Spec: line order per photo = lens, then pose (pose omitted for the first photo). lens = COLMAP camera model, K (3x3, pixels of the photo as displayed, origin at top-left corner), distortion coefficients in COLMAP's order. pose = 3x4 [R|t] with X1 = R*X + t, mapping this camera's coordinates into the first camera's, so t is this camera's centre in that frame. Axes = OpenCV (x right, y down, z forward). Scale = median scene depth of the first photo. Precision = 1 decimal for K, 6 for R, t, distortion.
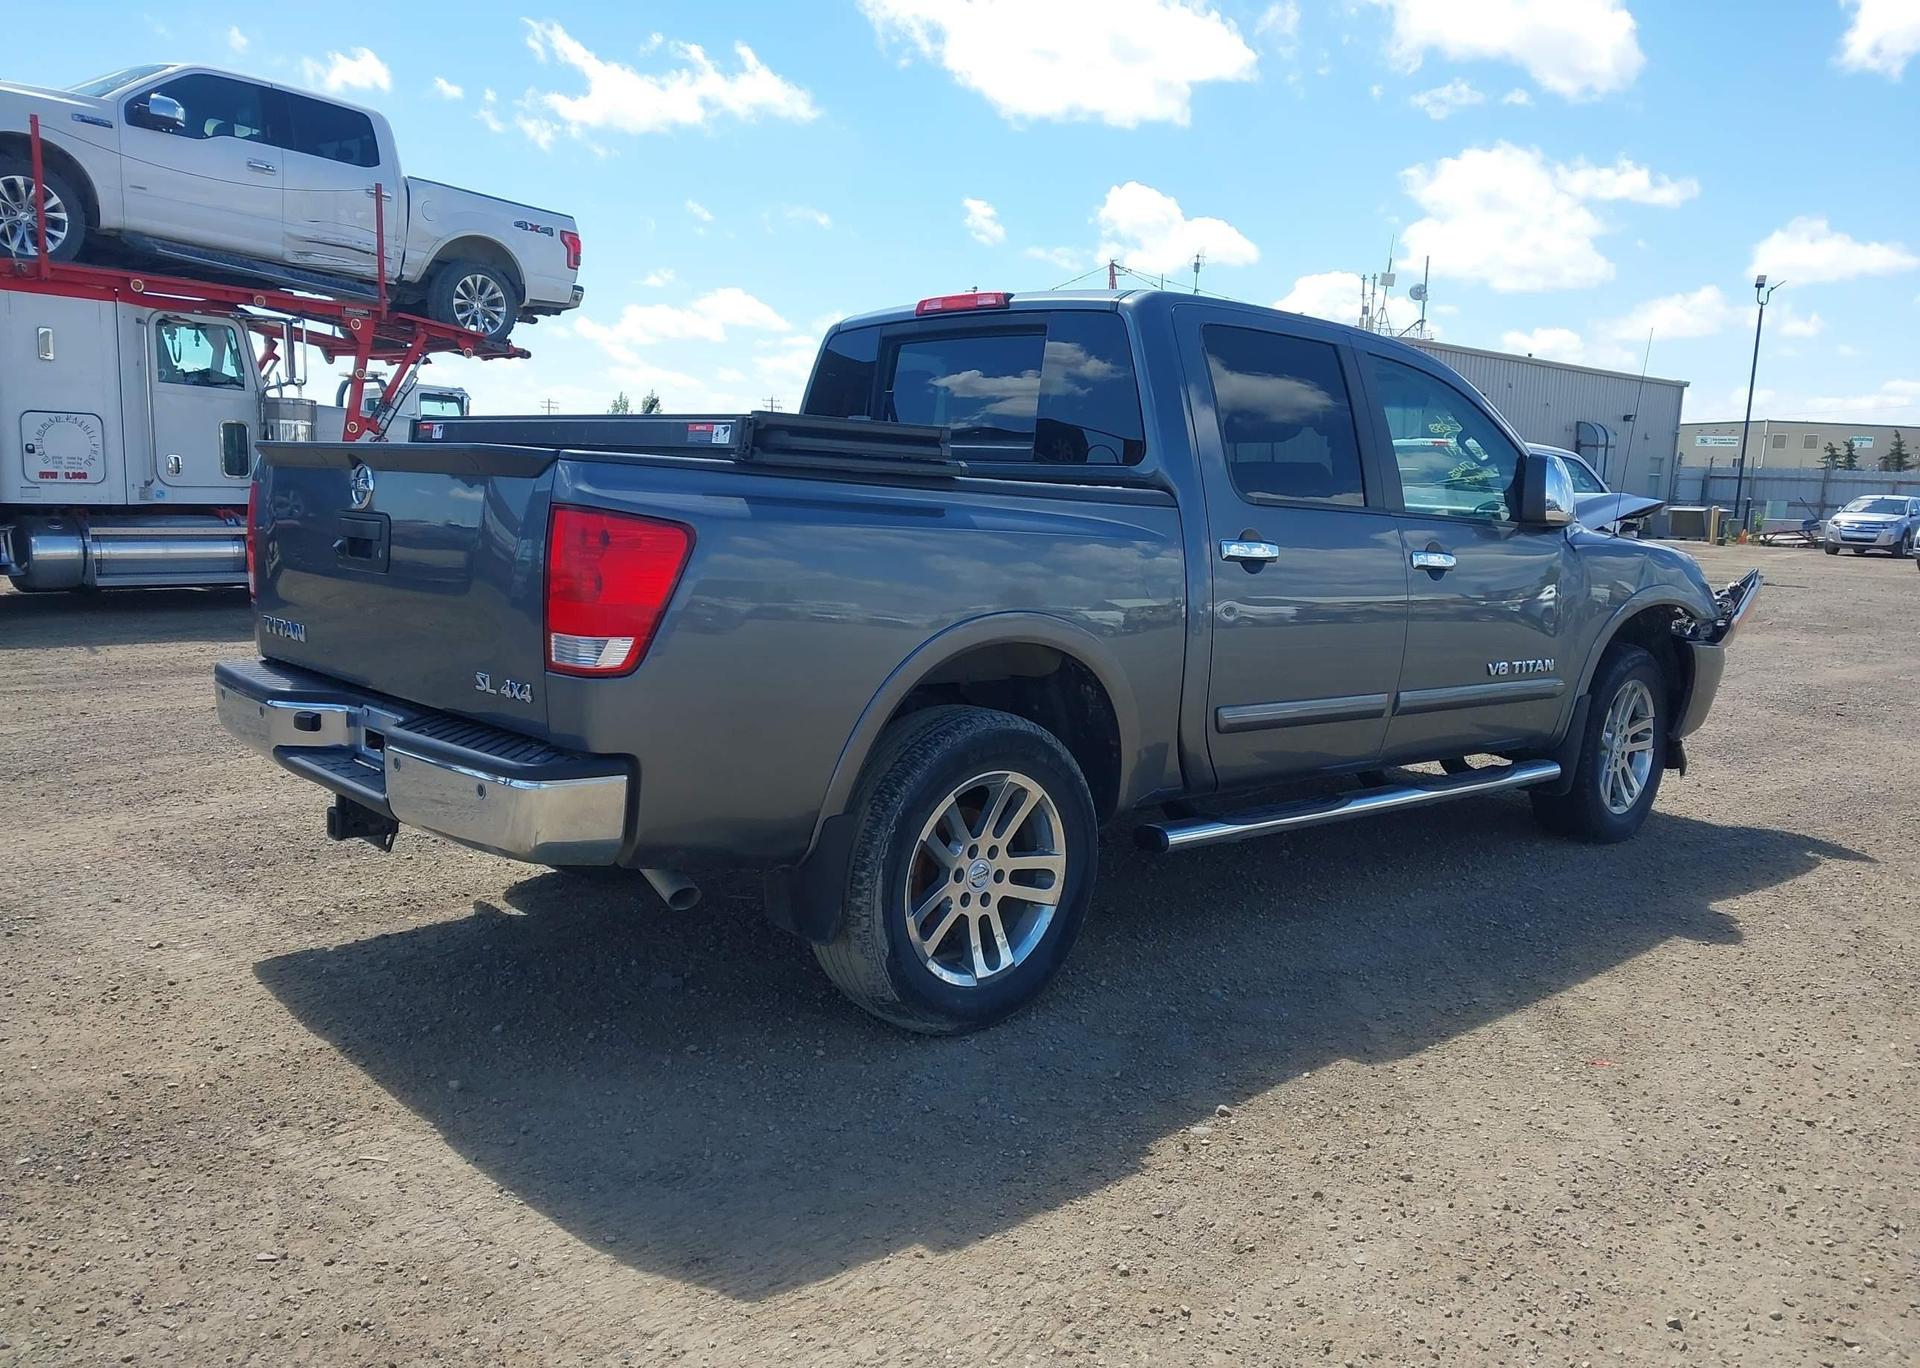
lens RADIAL K [[1524.2, 0, 975.9], [0, 1524.2, 692.0], [0, 0, 1]] dist [0.038658, -0.033436]
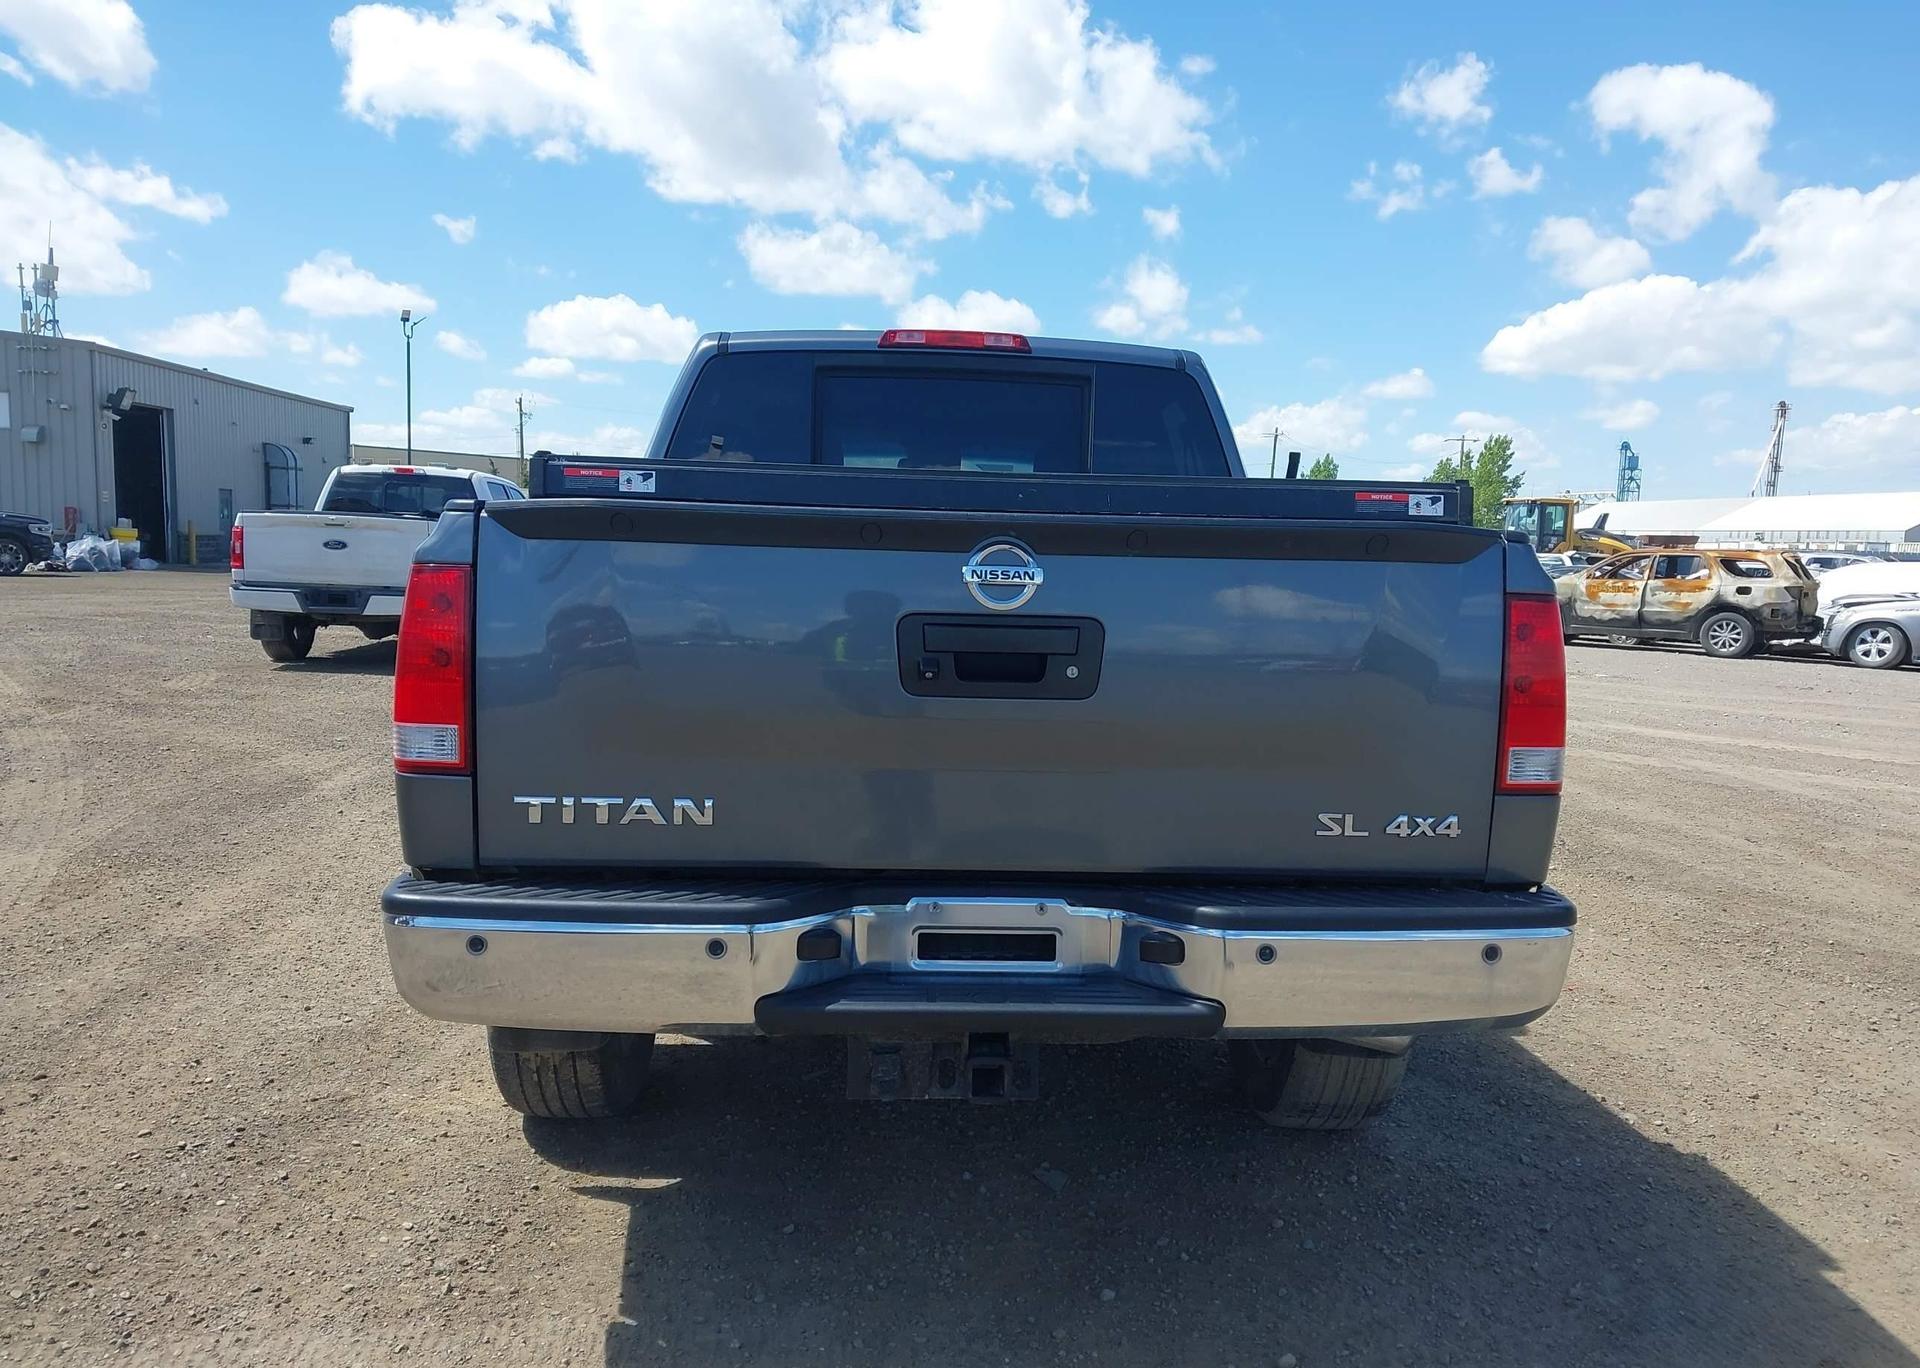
lens RADIAL K [[1524.2, 0, 994.4], [0, 1524.2, 682.9], [0, 0, 1]] dist [0.038658, -0.033436]
pose [[0.636758, -0.087574, 0.766074, -0.571990], [0.101846, 0.994377, 0.029018, -0.066839], [-0.764308, 0.059544, 0.642096, 0.346560]]
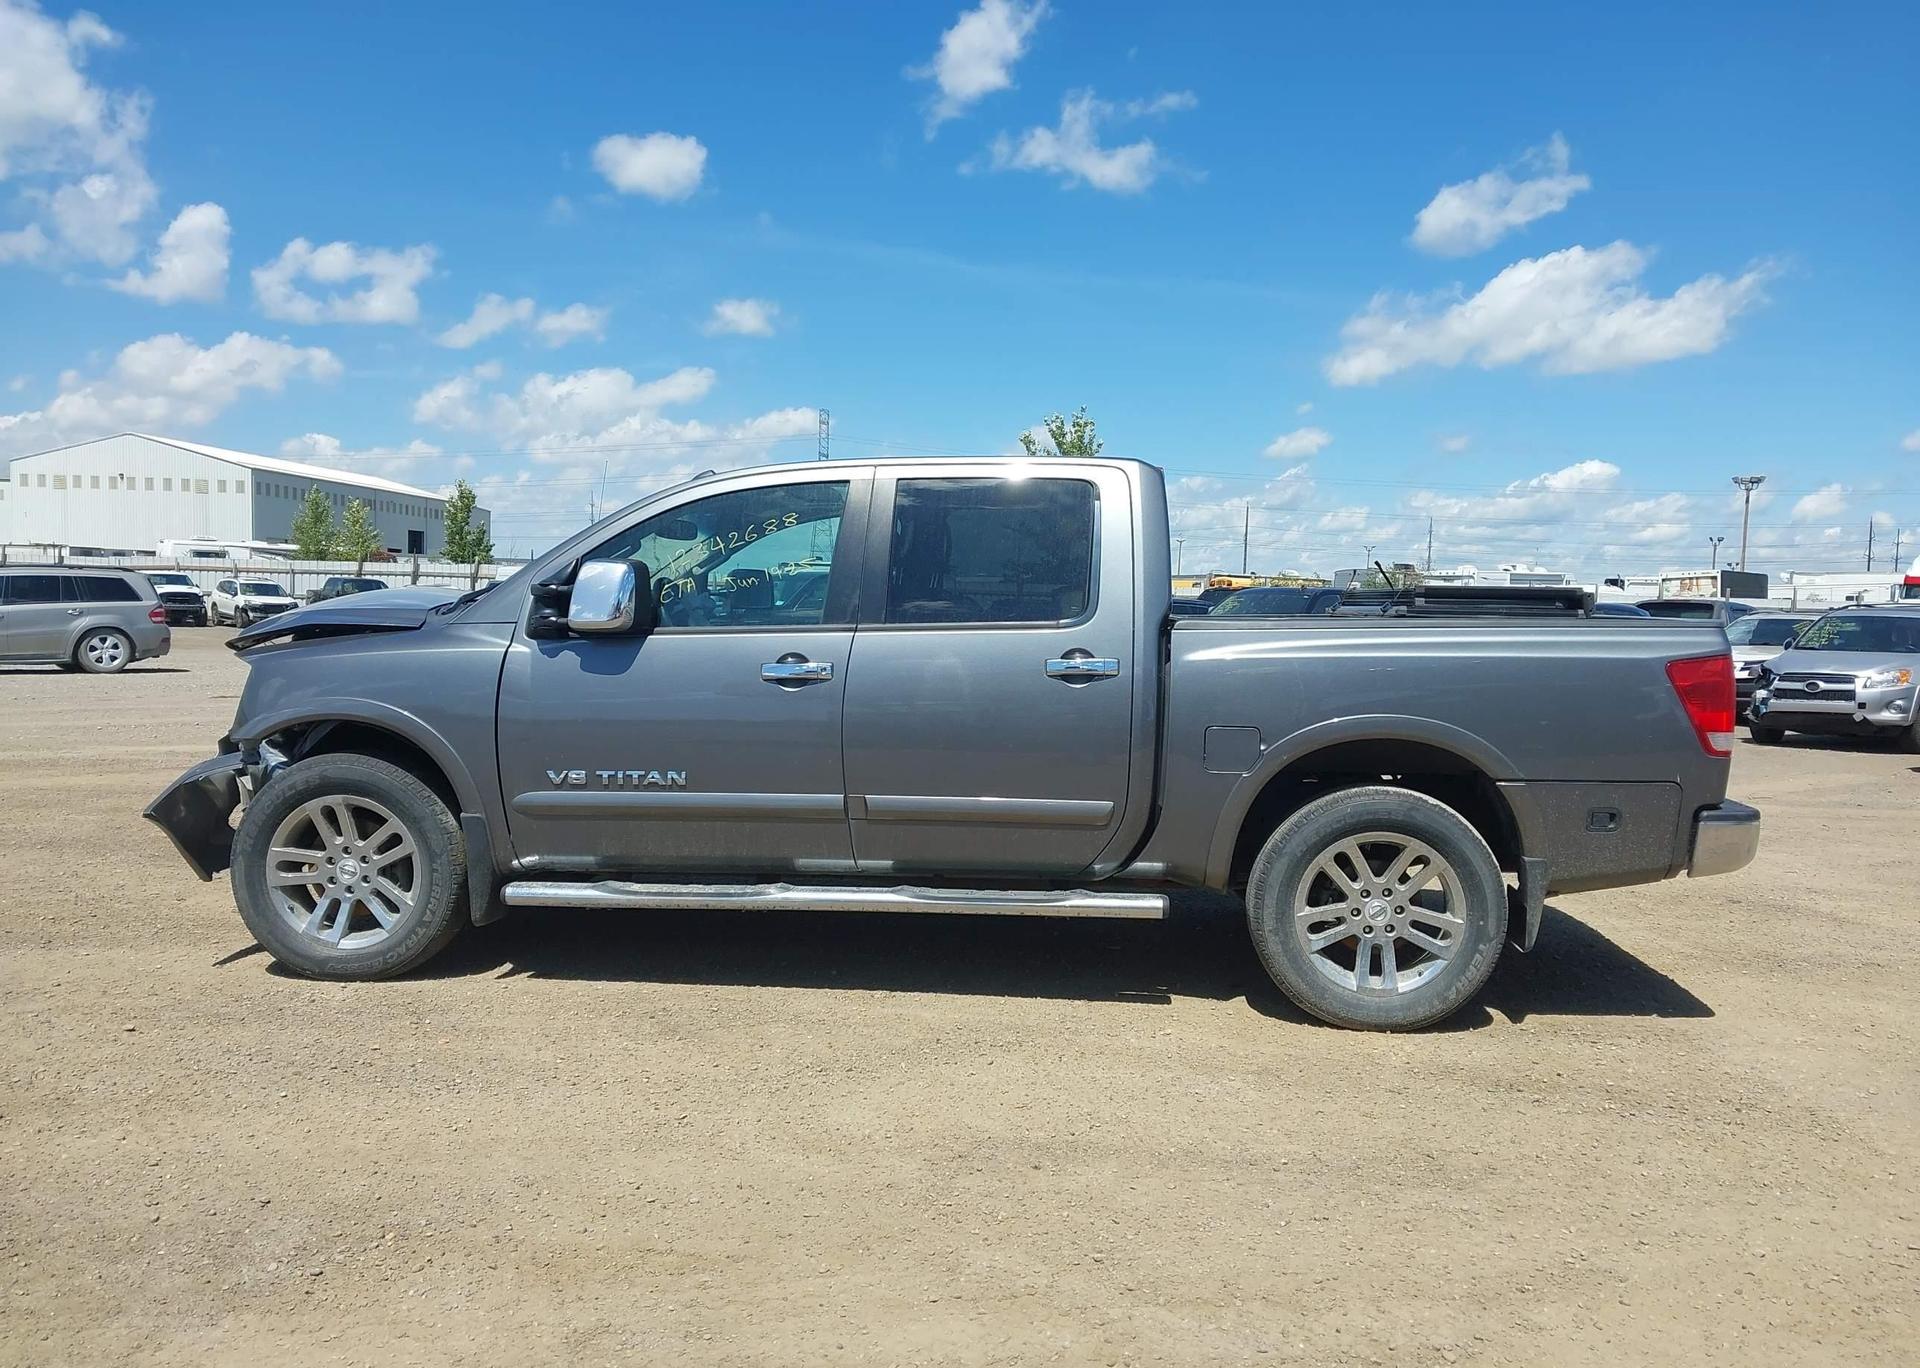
lens RADIAL K [[1524.2, 0, 965.6], [0, 1524.2, 722.7], [0, 0, 1]] dist [0.038658, -0.033436]
pose [[-0.675167, -0.114546, 0.728717, -0.685659], [0.056664, 0.976898, 0.206058, -0.266091], [-0.735485, 0.180416, -0.653079, 1.617352]]
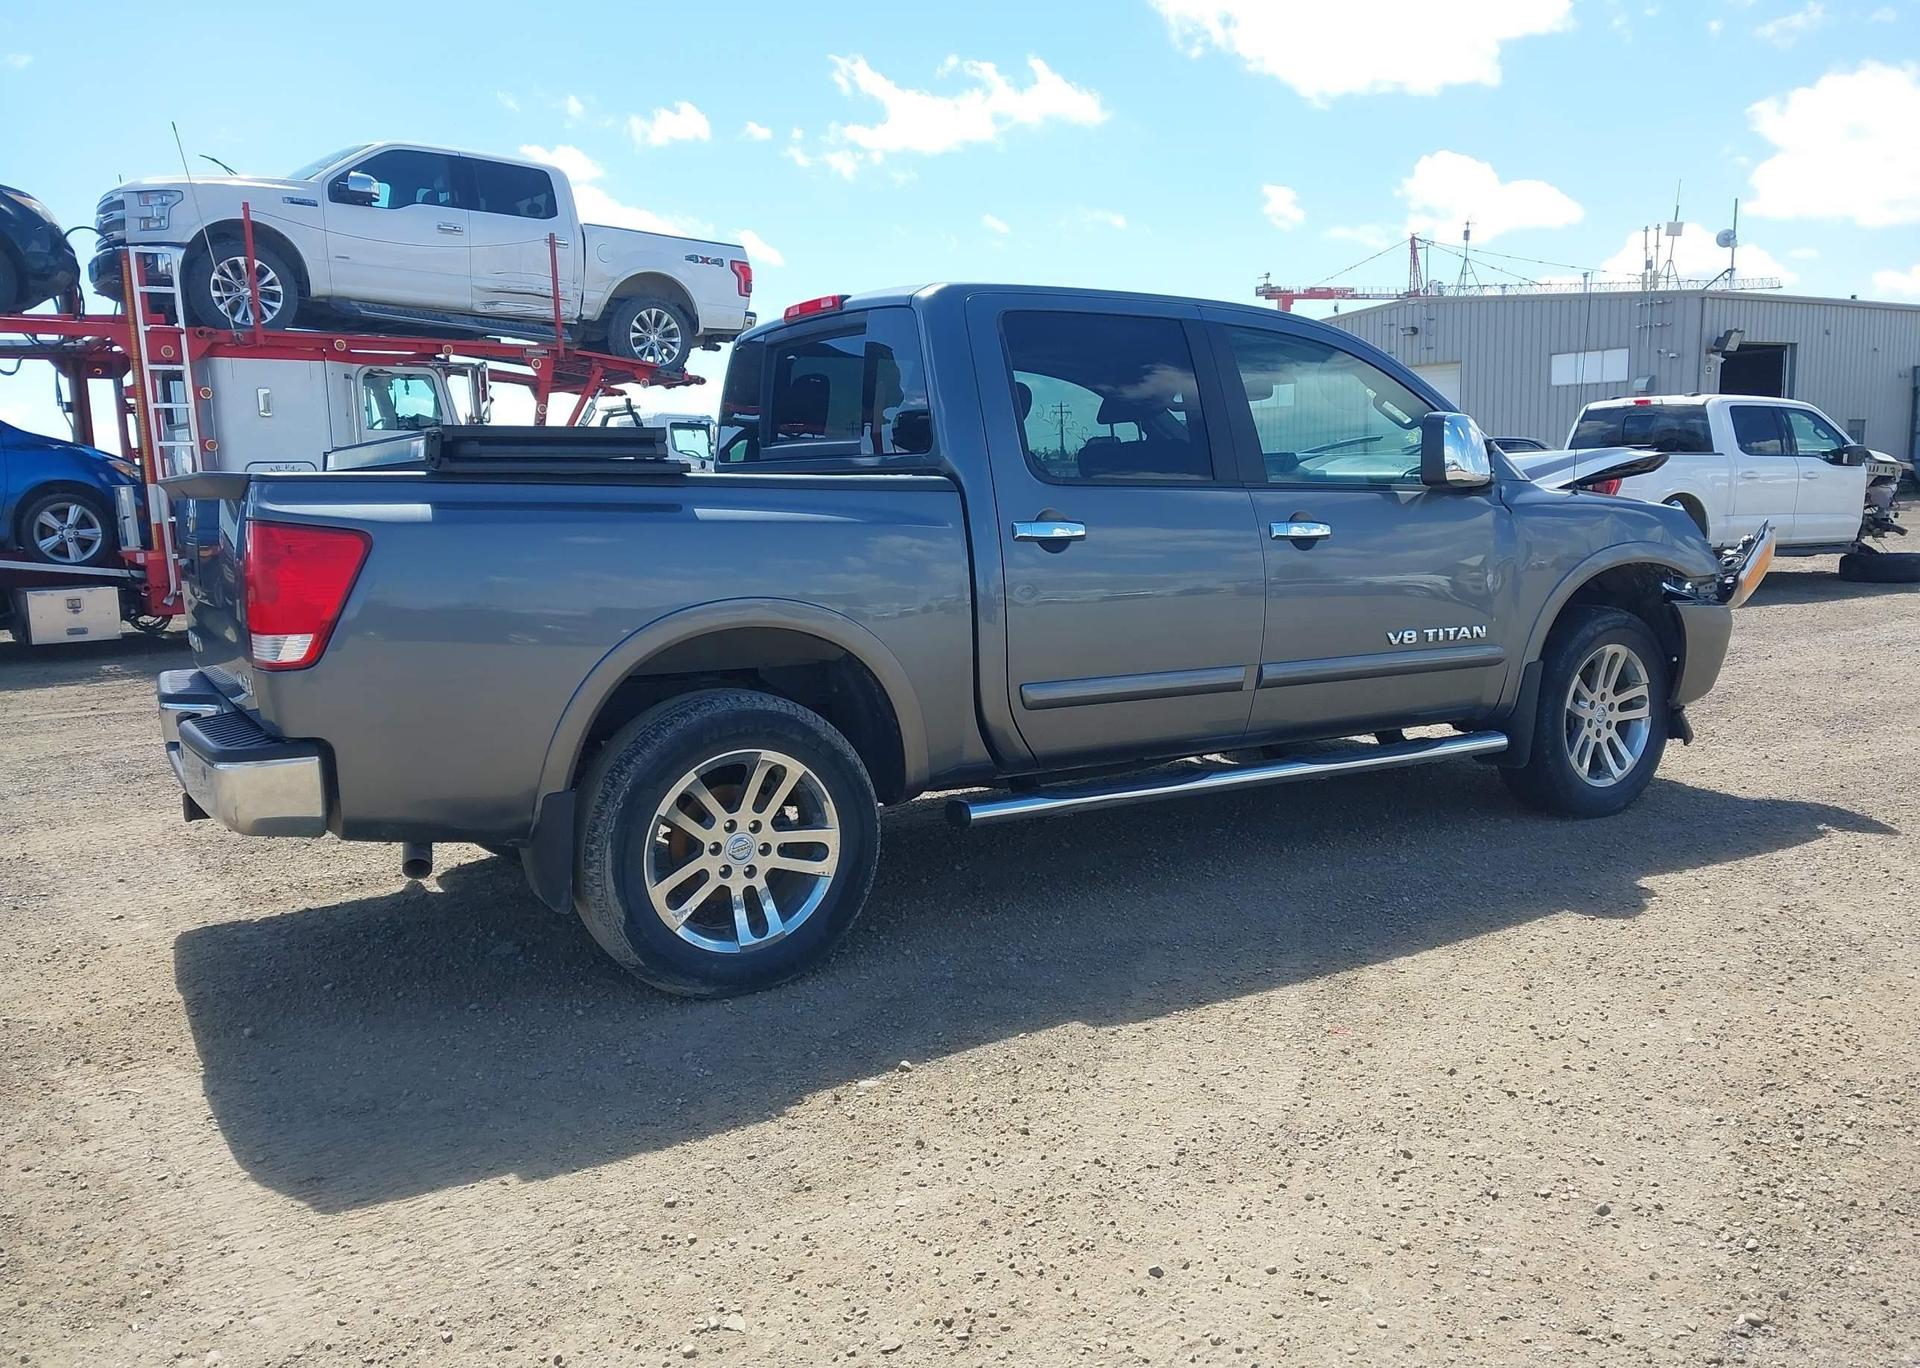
lens RADIAL K [[1524.2, 0, 973.1], [0, 1524.2, 693.1], [0, 0, 1]] dist [0.038658, -0.033436]
pose [[0.978608, -0.030090, -0.203523, 0.249556], [0.030207, 0.999540, -0.002530, 0.013001], [0.203506, -0.003672, 0.979067, -0.005828]]
